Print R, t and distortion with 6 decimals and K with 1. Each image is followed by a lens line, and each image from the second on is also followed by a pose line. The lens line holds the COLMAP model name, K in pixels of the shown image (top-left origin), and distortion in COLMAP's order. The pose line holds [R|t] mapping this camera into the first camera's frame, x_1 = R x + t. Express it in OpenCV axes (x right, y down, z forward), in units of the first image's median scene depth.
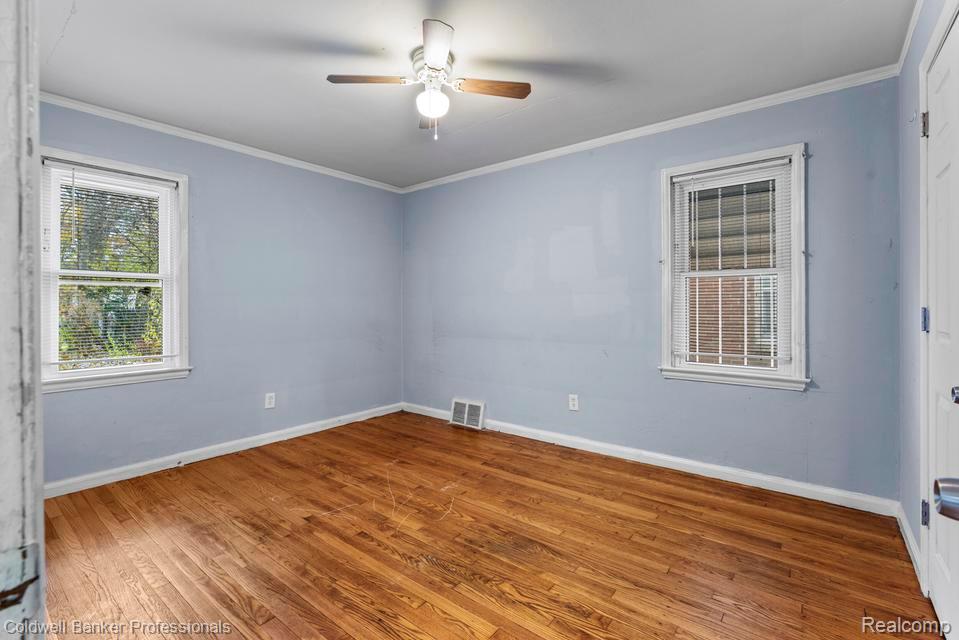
lens RADIAL K [[428.3, 0, 490.6], [0, 428.3, 304.5], [0, 0, 1]] dist [0.000350, 0.000577]
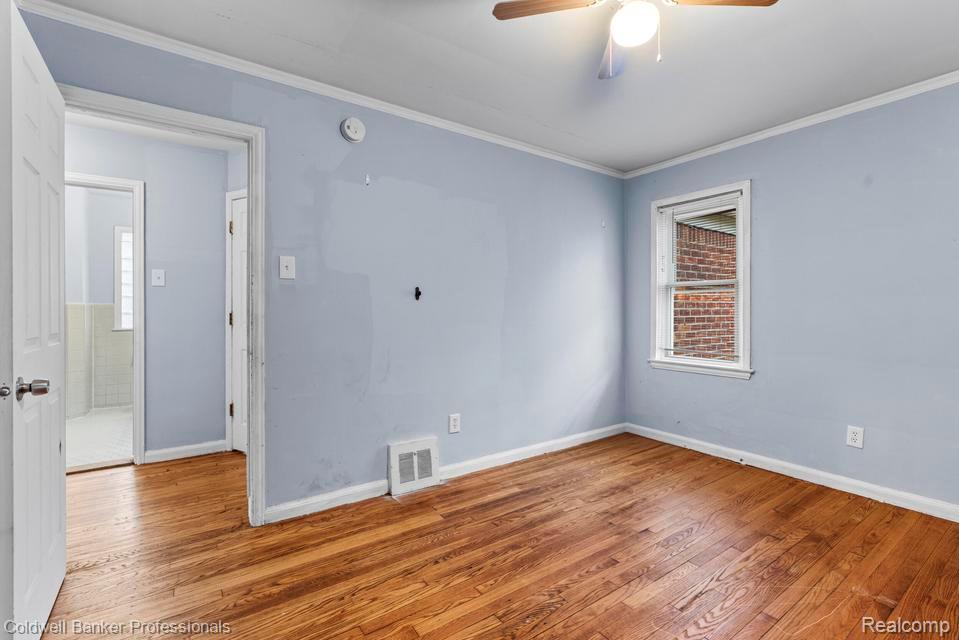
lens RADIAL K [[428.3, 0, 479.0], [0, 428.3, 310.0], [0, 0, 1]] dist [0.000350, 0.000577]
pose [[-0.292484, 0.002493, -0.956267, 0.613662], [0.002890, 0.999994, 0.001723, 0.003054], [0.956266, -0.002260, -0.292489, 0.948222]]
